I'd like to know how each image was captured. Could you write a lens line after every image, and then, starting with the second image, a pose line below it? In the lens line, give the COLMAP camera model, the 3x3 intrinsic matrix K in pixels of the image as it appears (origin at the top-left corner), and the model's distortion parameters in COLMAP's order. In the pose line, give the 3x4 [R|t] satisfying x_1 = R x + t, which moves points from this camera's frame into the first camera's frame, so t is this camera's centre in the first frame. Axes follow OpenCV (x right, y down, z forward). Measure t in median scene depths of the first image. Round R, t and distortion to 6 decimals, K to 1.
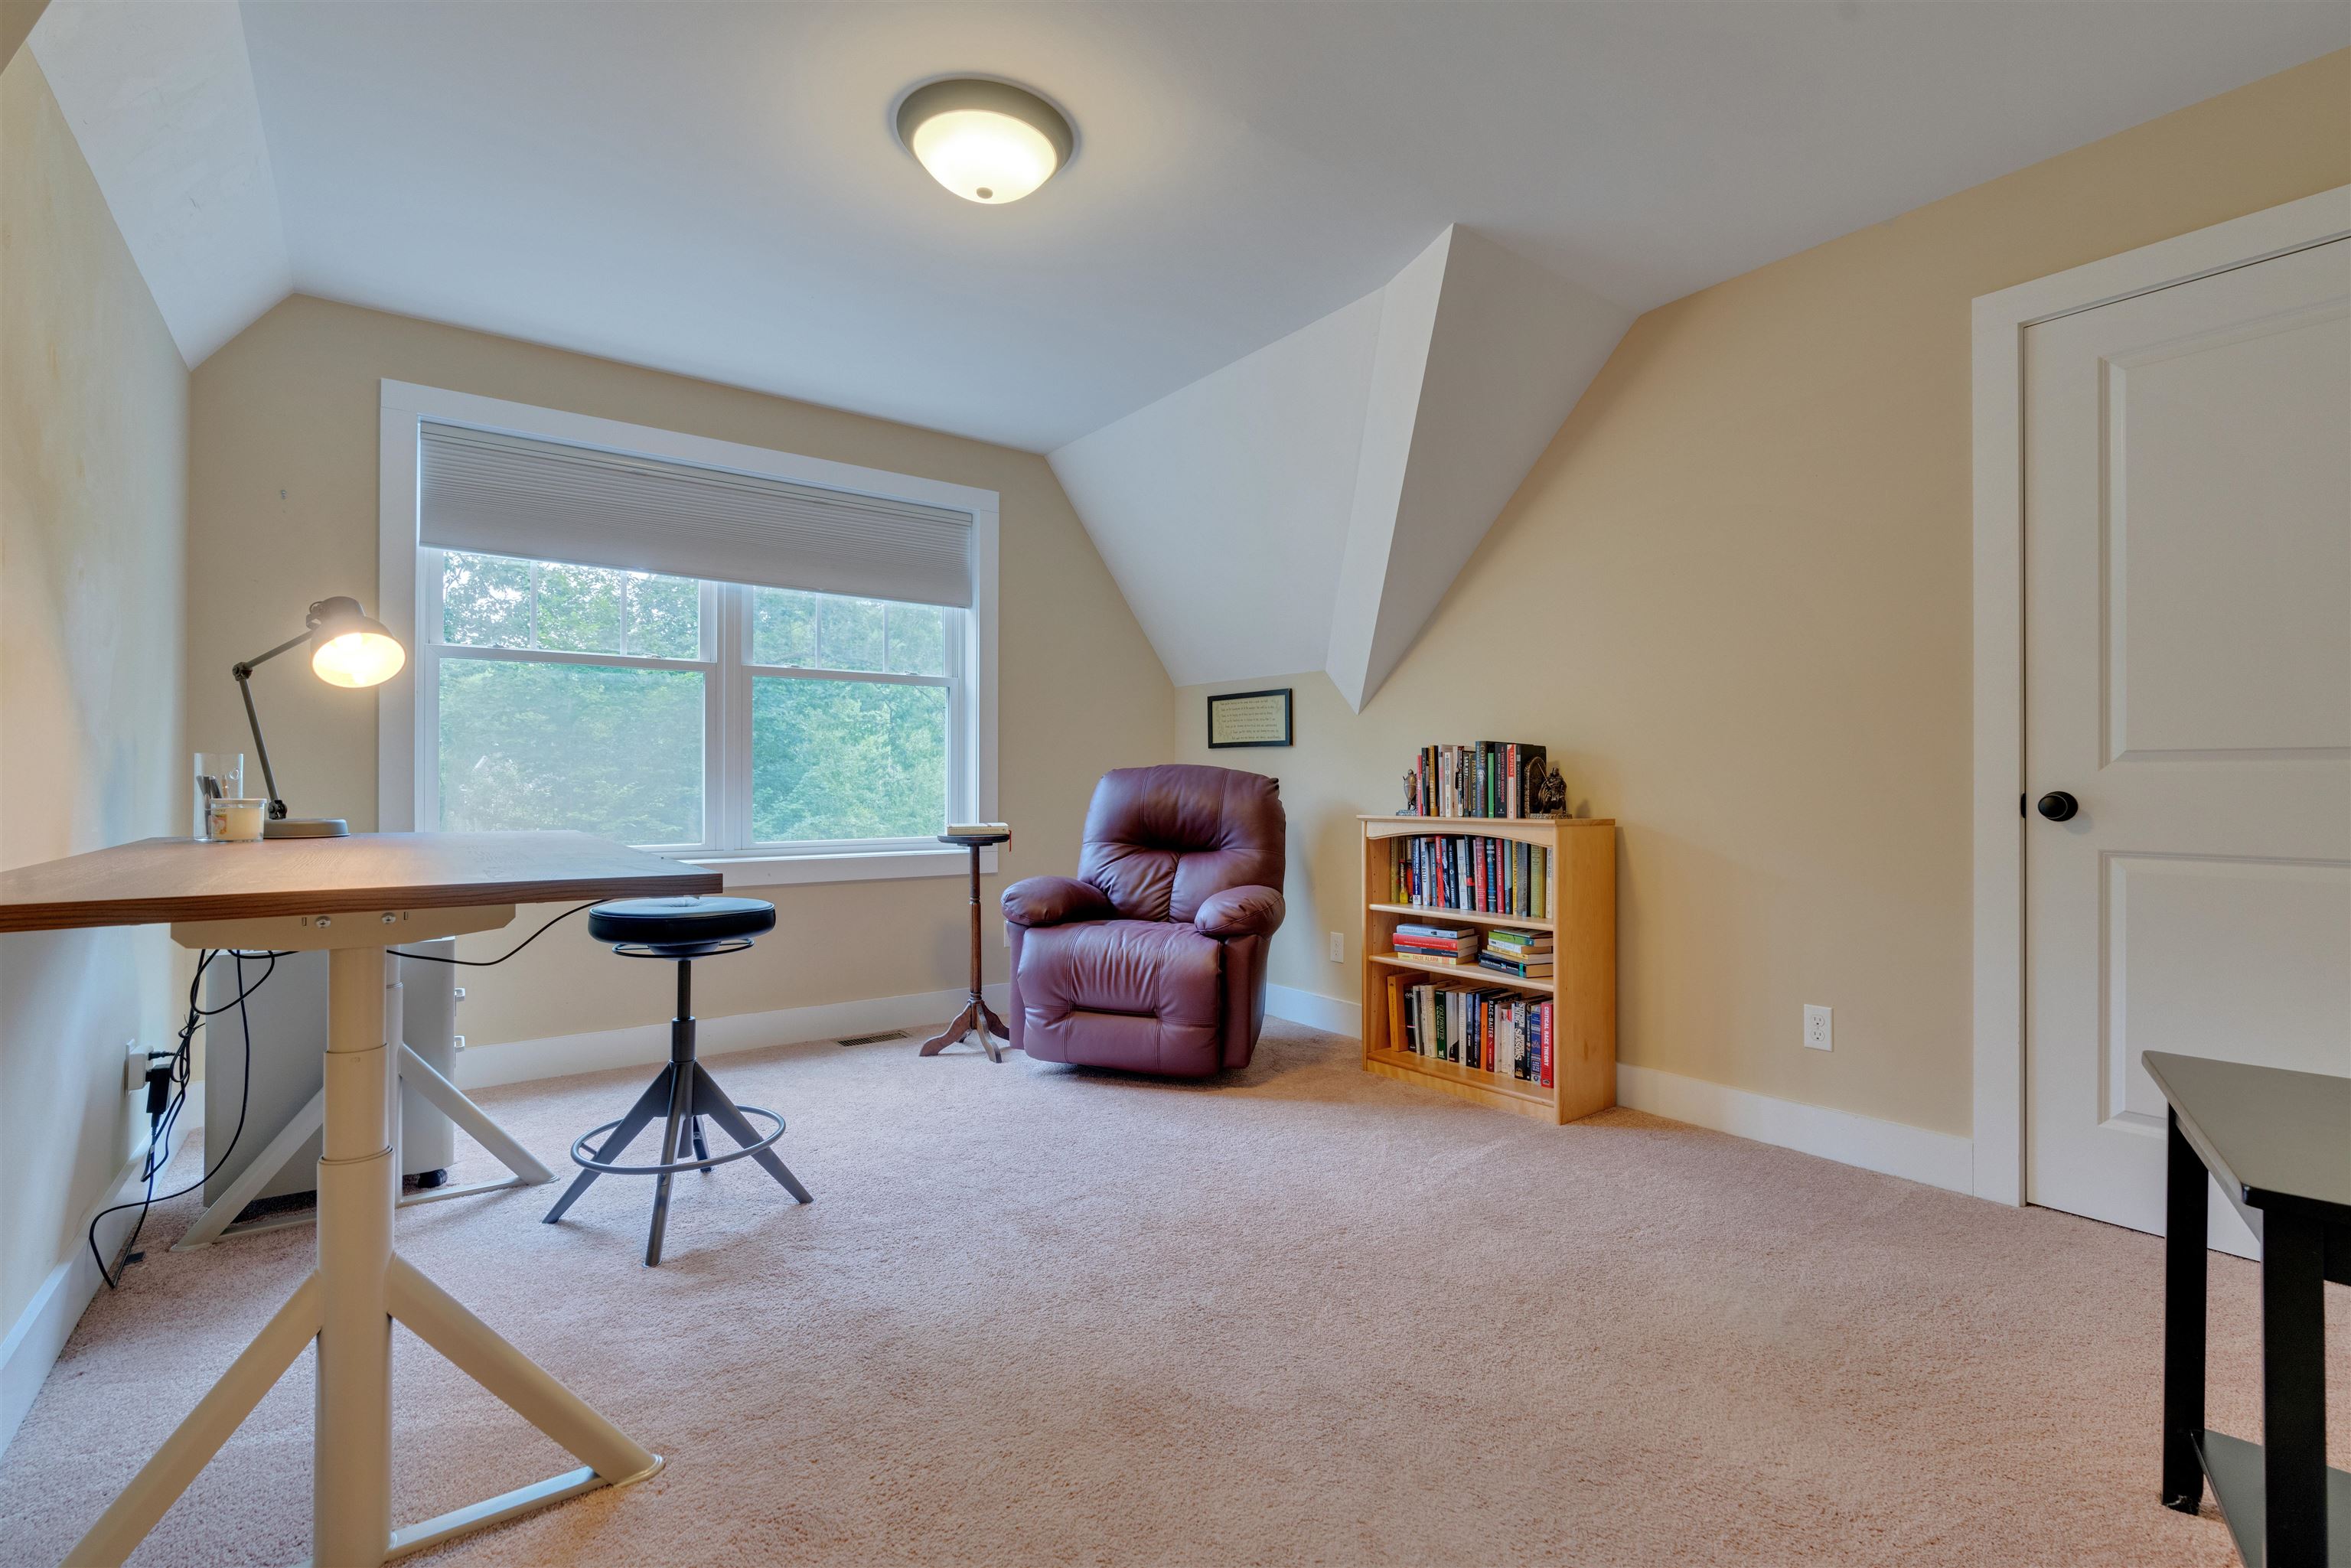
lens RADIAL K [[1049.4, 0, 1175.5], [0, 1049.4, 784.0], [0, 0, 1]] dist [-0.000265, 0.000043]
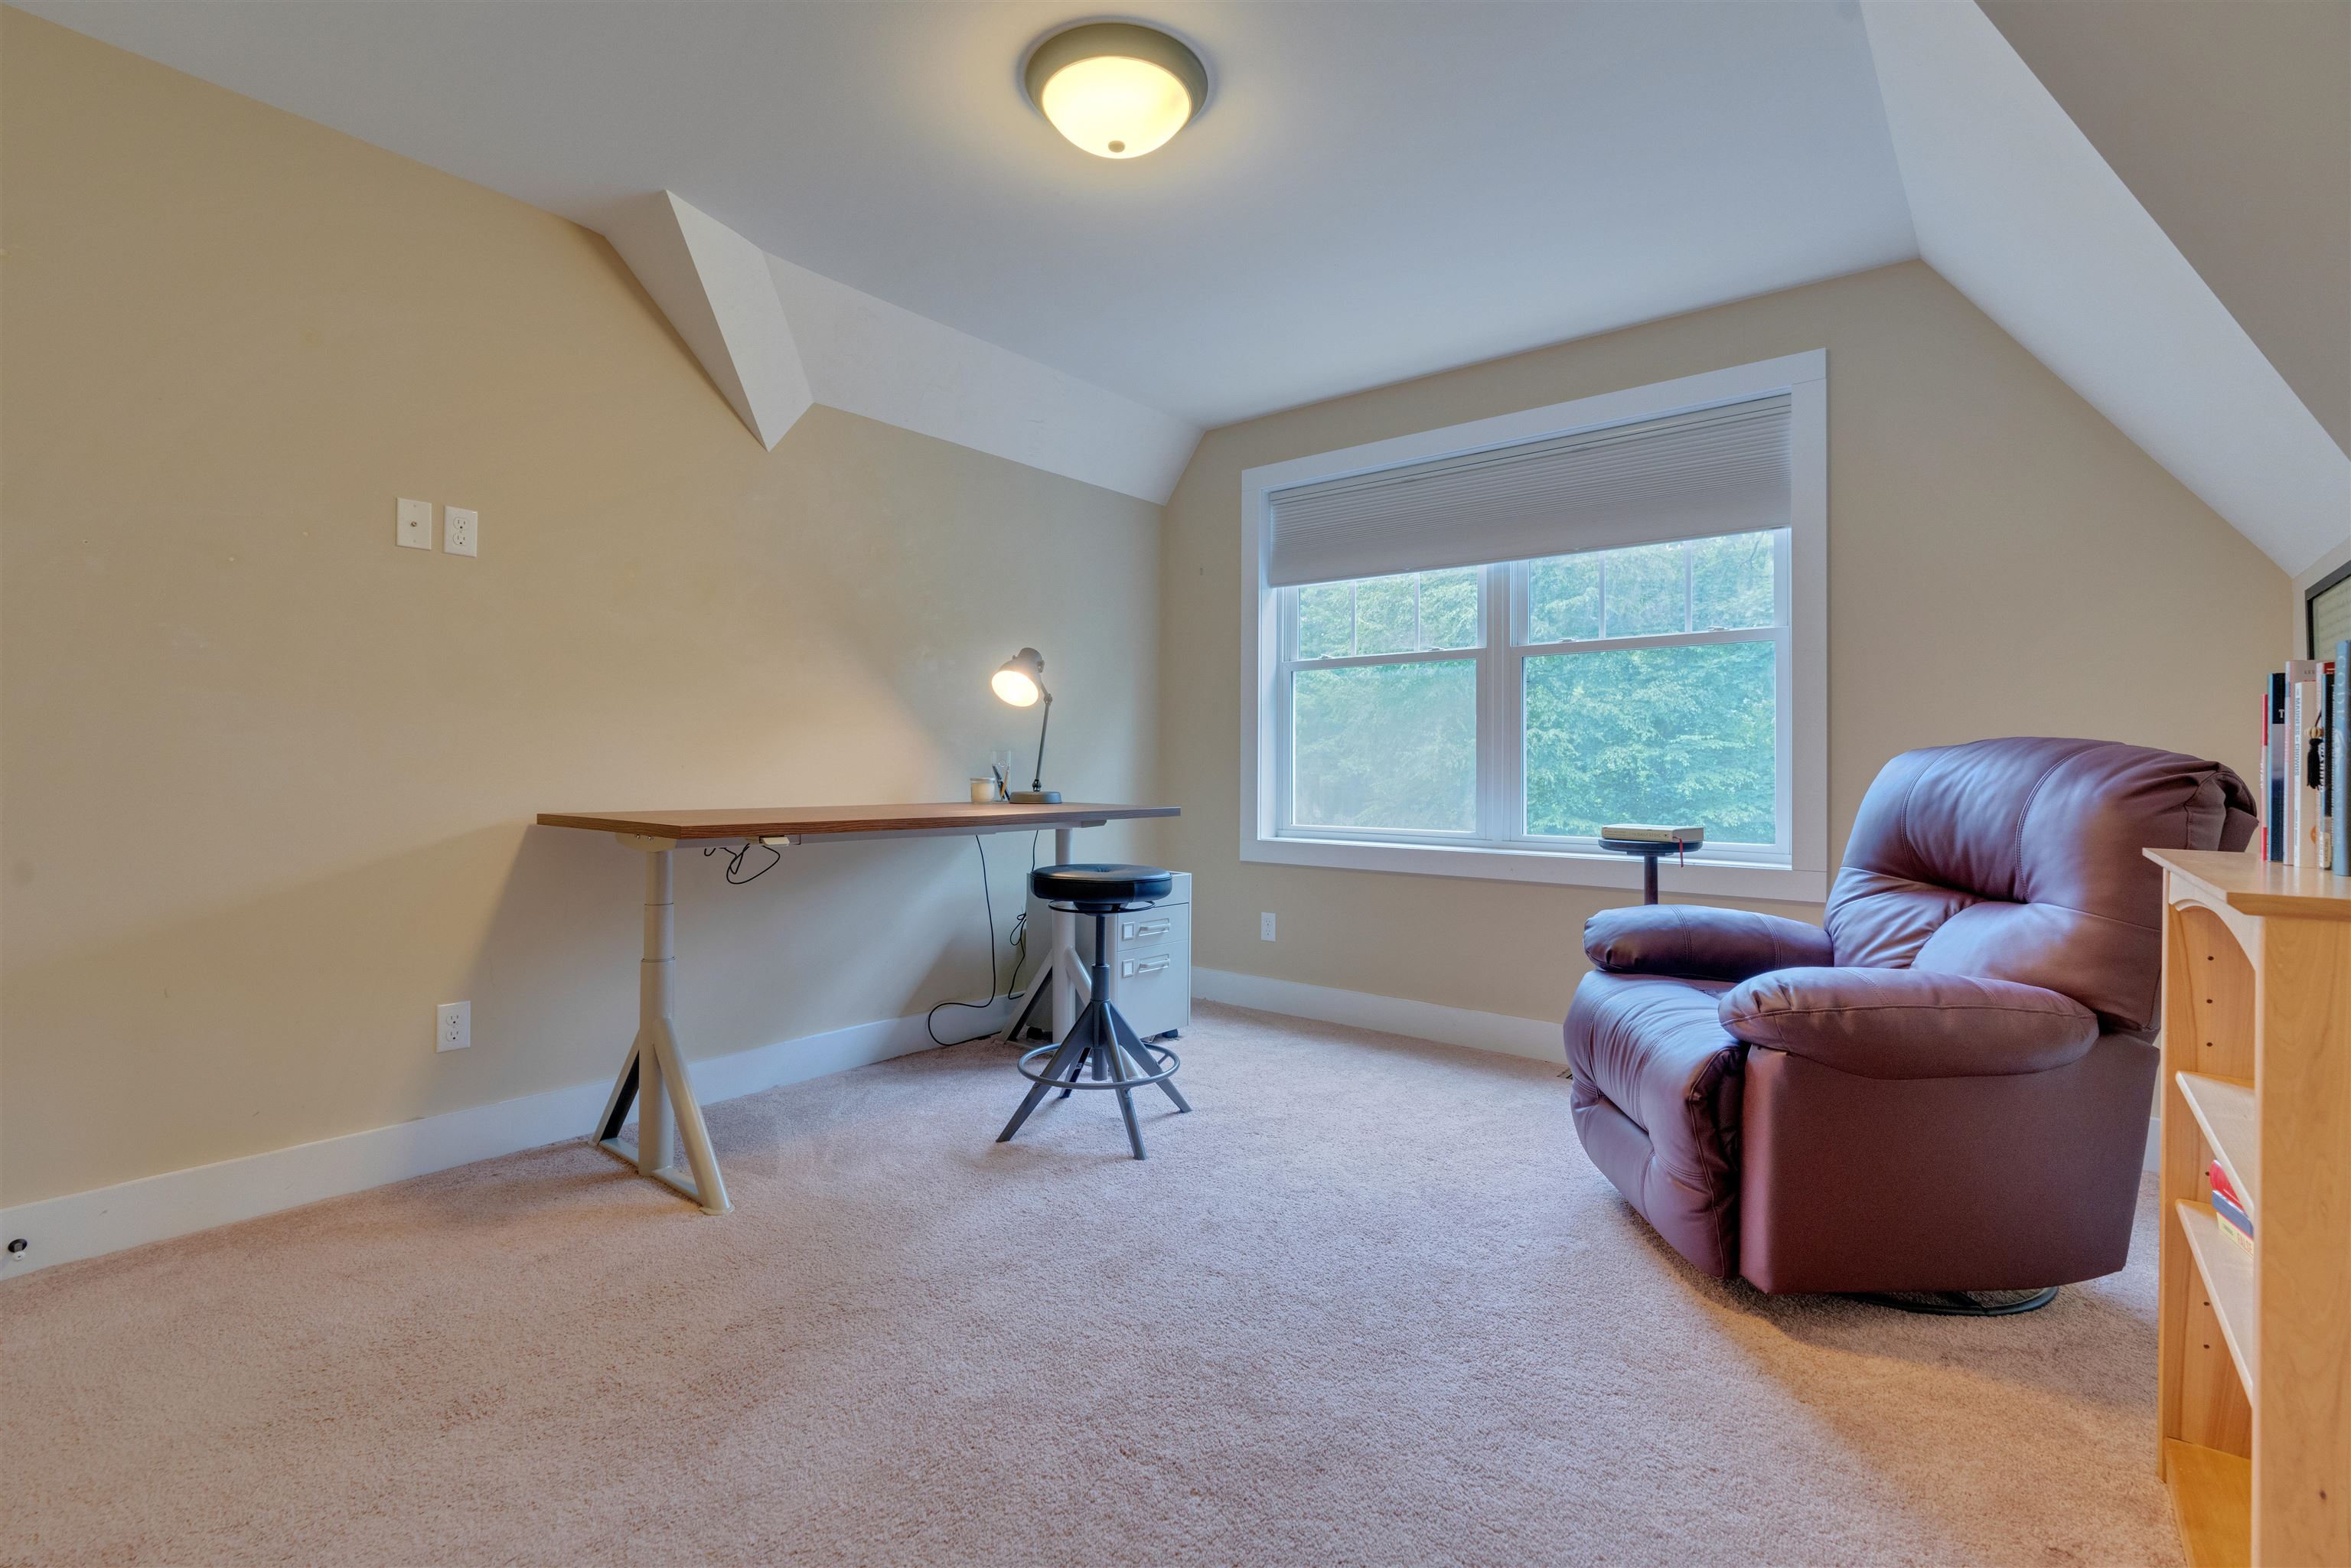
lens RADIAL K [[1044.1, 0, 1177.2], [0, 1044.1, 766.0], [0, 0, 1]] dist [-0.012400, -0.000099]
pose [[0.250261, -0.002613, -0.968175, 0.459478], [-0.005643, 0.999975, -0.004158, 0.000385], [0.968162, 0.006504, 0.250240, 0.509237]]
